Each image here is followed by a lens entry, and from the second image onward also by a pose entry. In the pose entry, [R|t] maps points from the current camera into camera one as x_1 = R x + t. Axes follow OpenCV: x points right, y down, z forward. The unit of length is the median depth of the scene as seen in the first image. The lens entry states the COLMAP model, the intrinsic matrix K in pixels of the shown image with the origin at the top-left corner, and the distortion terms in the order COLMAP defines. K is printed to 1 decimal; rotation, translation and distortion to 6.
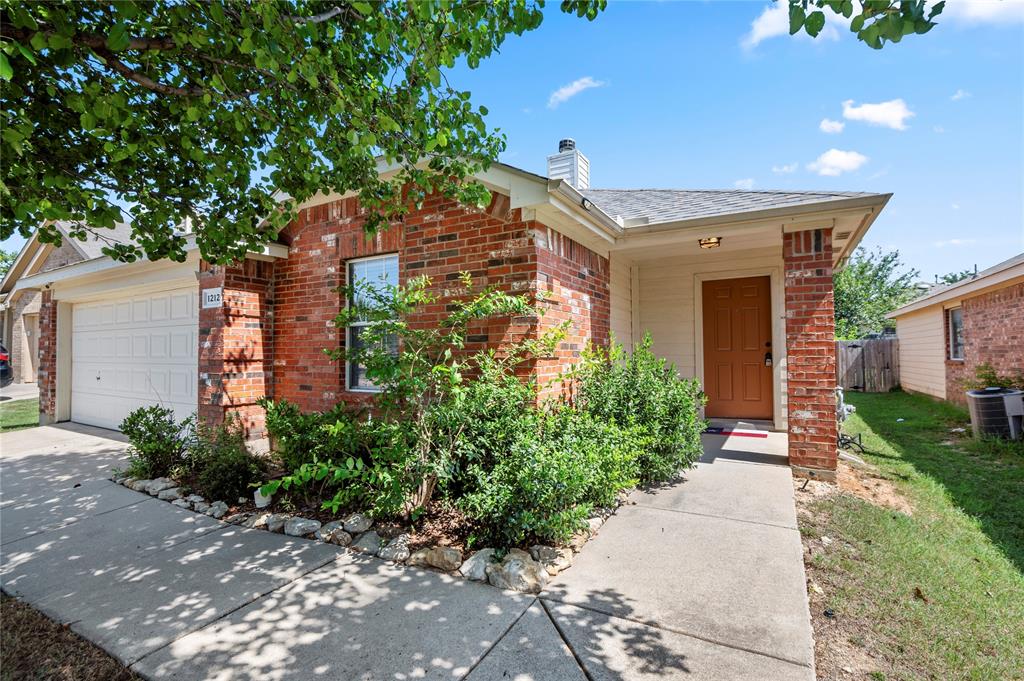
lens RADIAL K [[476.0, 0, 510.9], [0, 476.0, 337.6], [0, 0, 1]] dist [-0.016643, -0.004001]
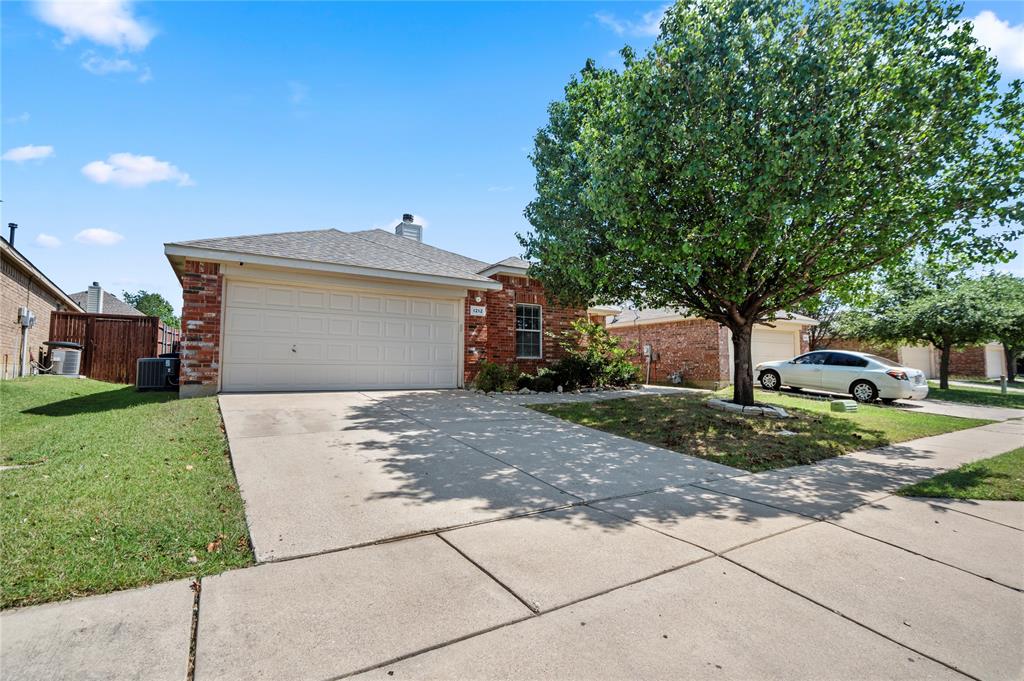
lens RADIAL K [[476.0, 0, 514.9], [0, 476.0, 335.1], [0, 0, 1]] dist [-0.016643, -0.004001]
pose [[0.467673, 0.072635, 0.880912, -1.620470], [-0.037051, 0.997353, -0.062565, 0.098136], [-0.883125, -0.003379, 0.469126, -0.067044]]
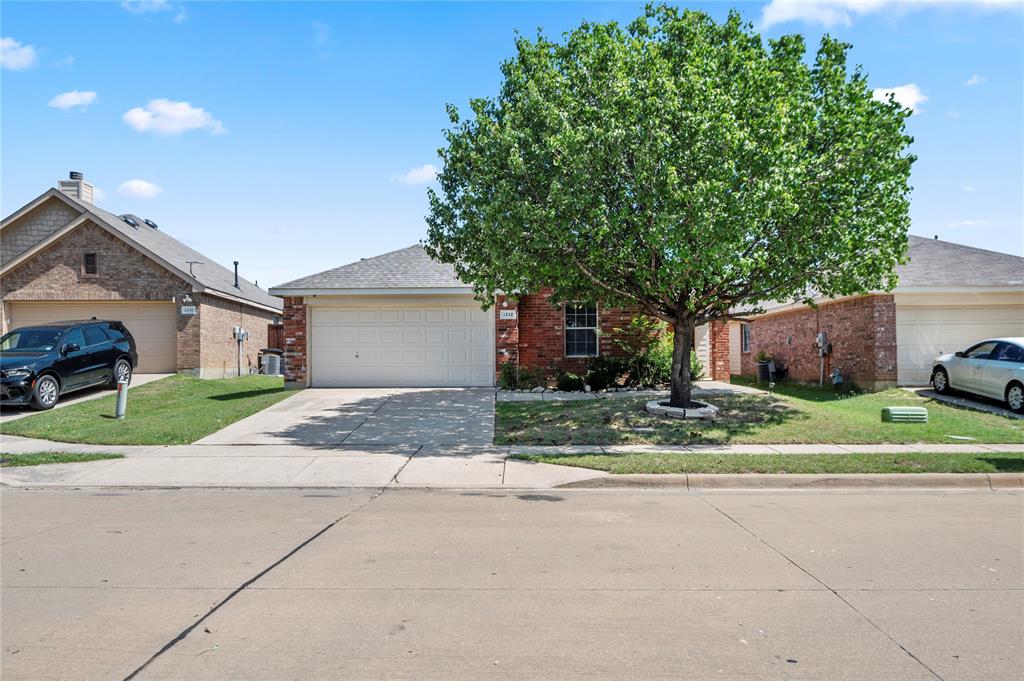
lens RADIAL K [[731.4, 0, 511.2], [0, 731.4, 343.4], [0, 0, 1]] dist [-0.001201, 0.000014]
pose [[0.880343, 0.012929, 0.474161, -1.526427], [-0.015274, 0.999883, 0.001095, 0.031228], [-0.474092, -0.008206, 0.880437, -1.359642]]
